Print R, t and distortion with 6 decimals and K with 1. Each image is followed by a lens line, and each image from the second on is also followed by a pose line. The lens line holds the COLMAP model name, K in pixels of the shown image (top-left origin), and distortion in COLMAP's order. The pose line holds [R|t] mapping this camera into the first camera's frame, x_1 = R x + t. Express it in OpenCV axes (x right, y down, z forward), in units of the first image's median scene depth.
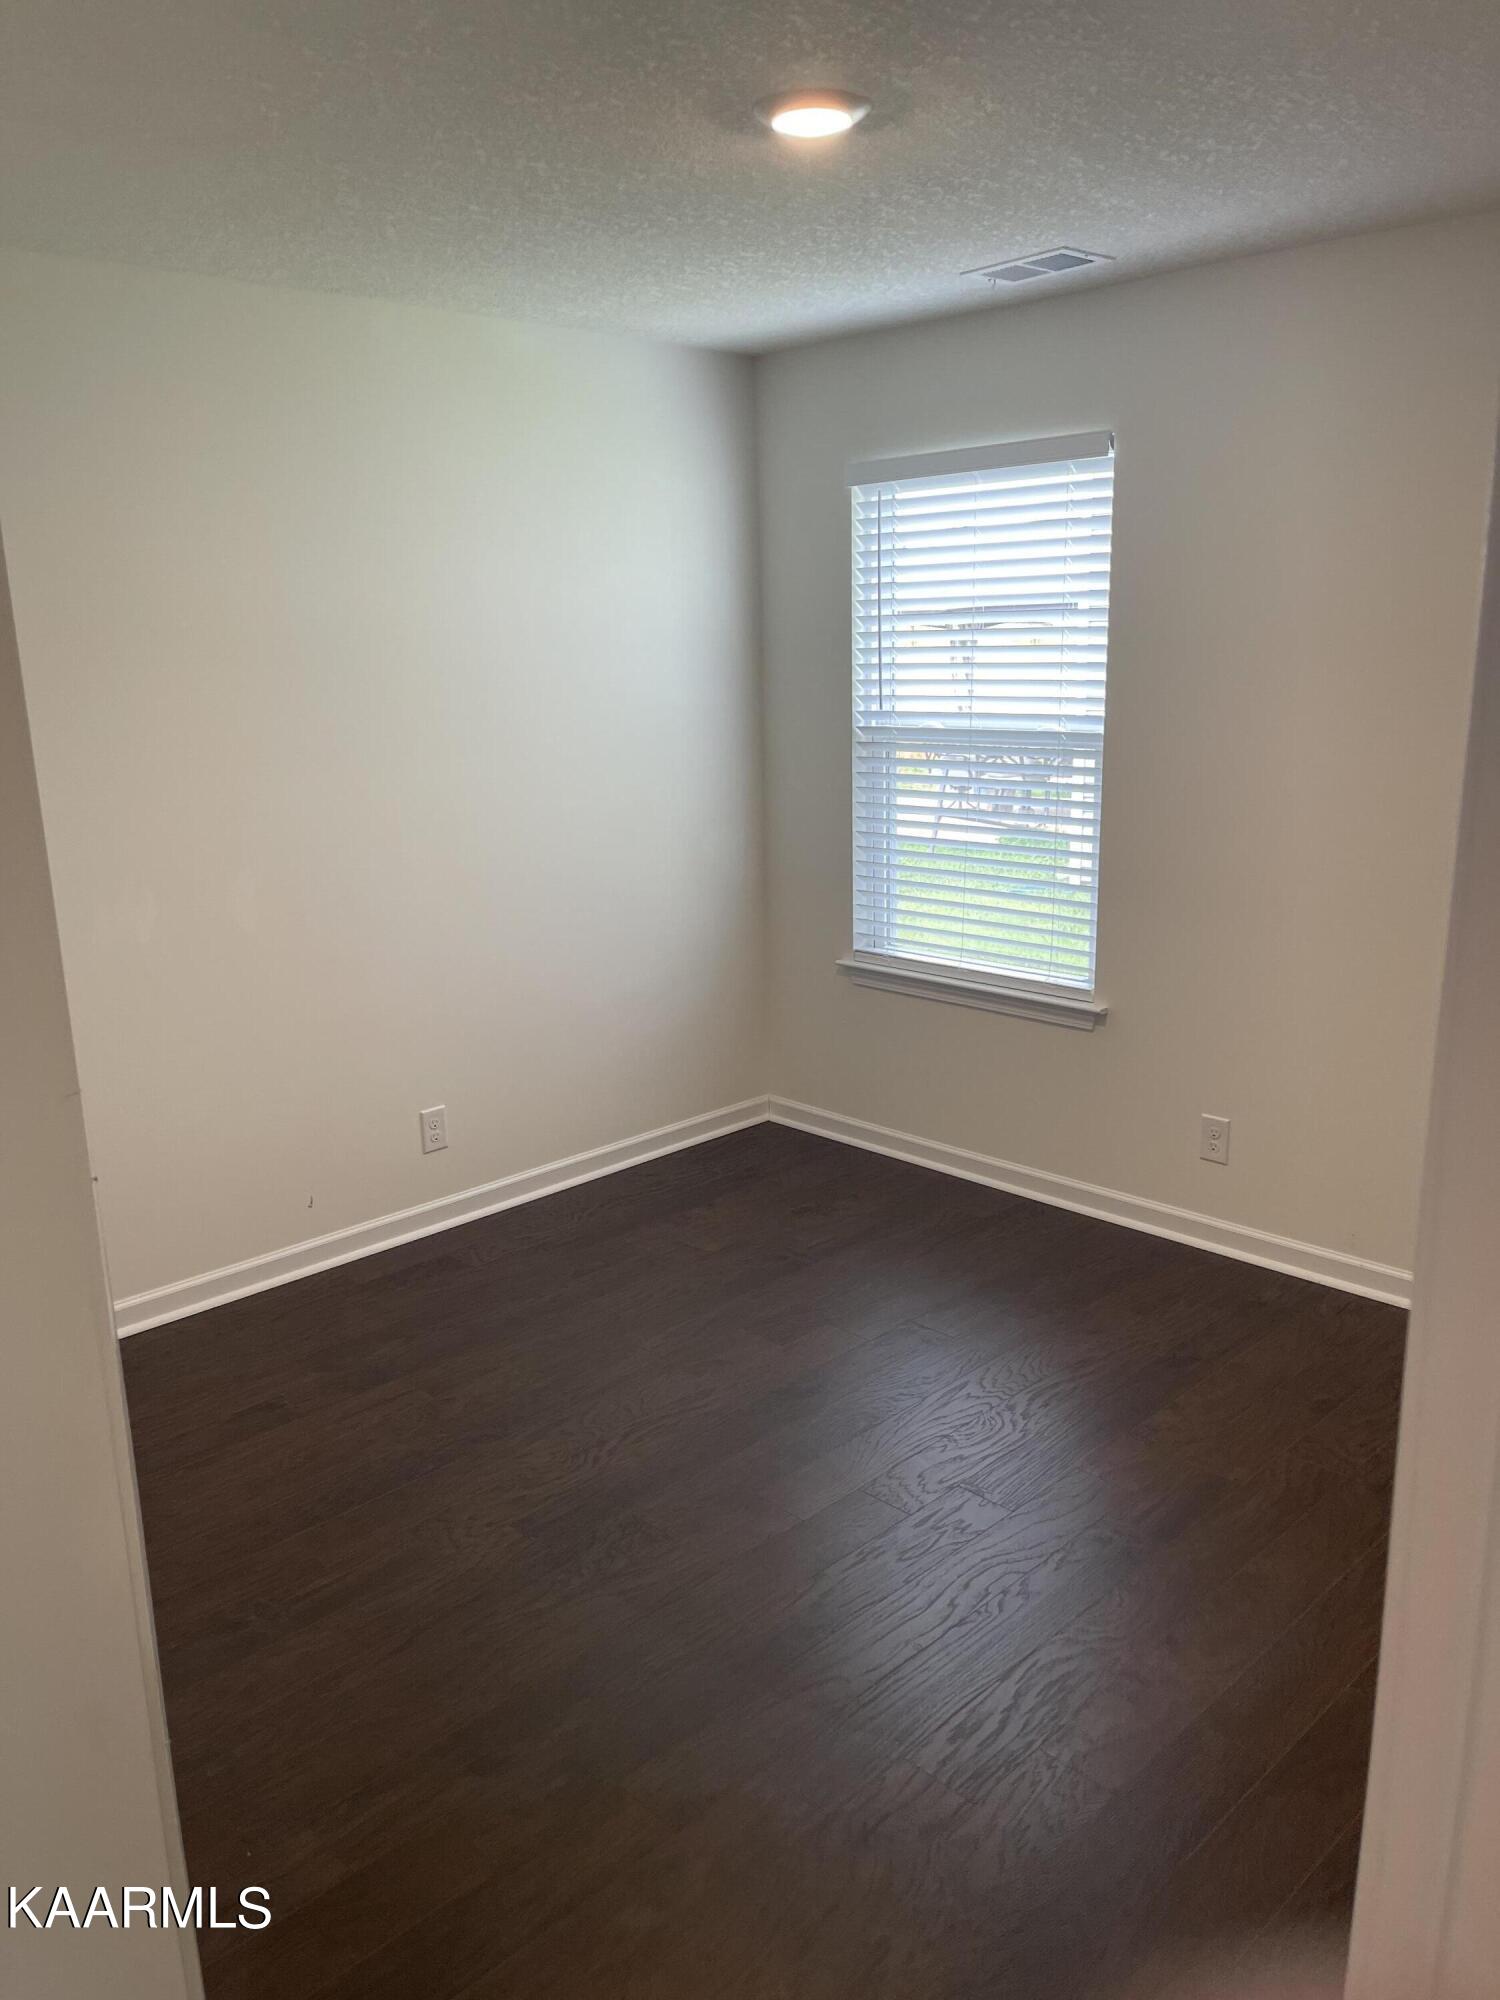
lens RADIAL K [[1522.6, 0, 750.0], [0, 1522.6, 1000.0], [0, 0, 1]] dist [0.054612, -0.081624]
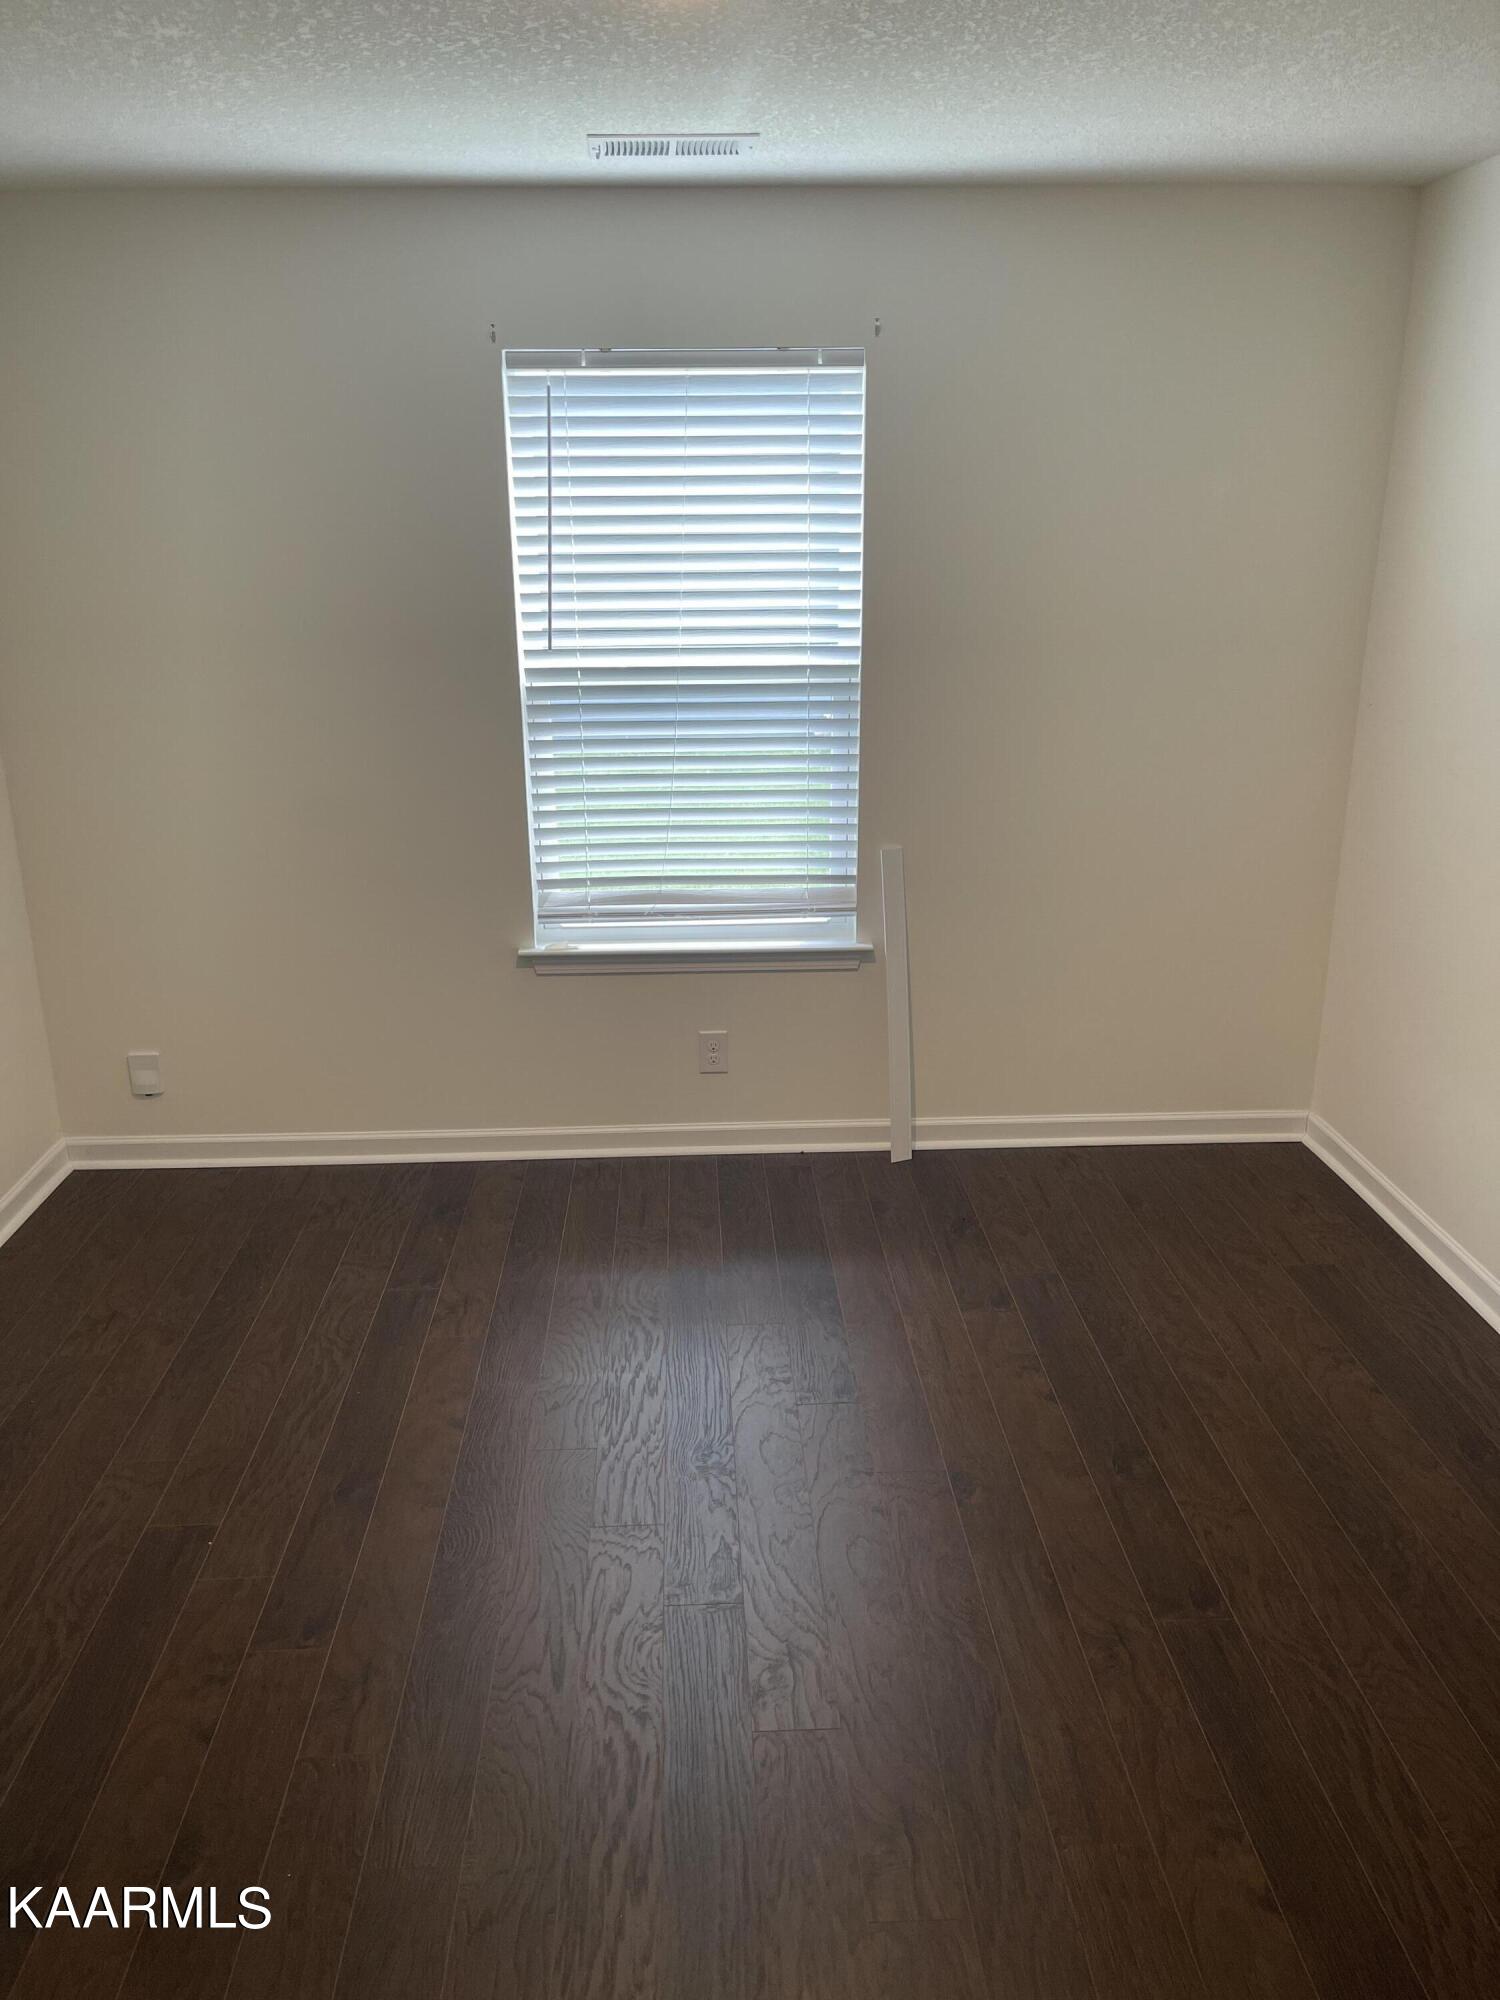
lens RADIAL K [[1522.6, 0, 750.0], [0, 1522.6, 1000.0], [0, 0, 1]] dist [0.054612, -0.081624]
pose [[0.659942, -0.222515, 0.717610, -0.514706], [0.159966, 0.974850, 0.155170, -0.120193], [-0.734090, 0.012390, 0.678940, 0.370120]]
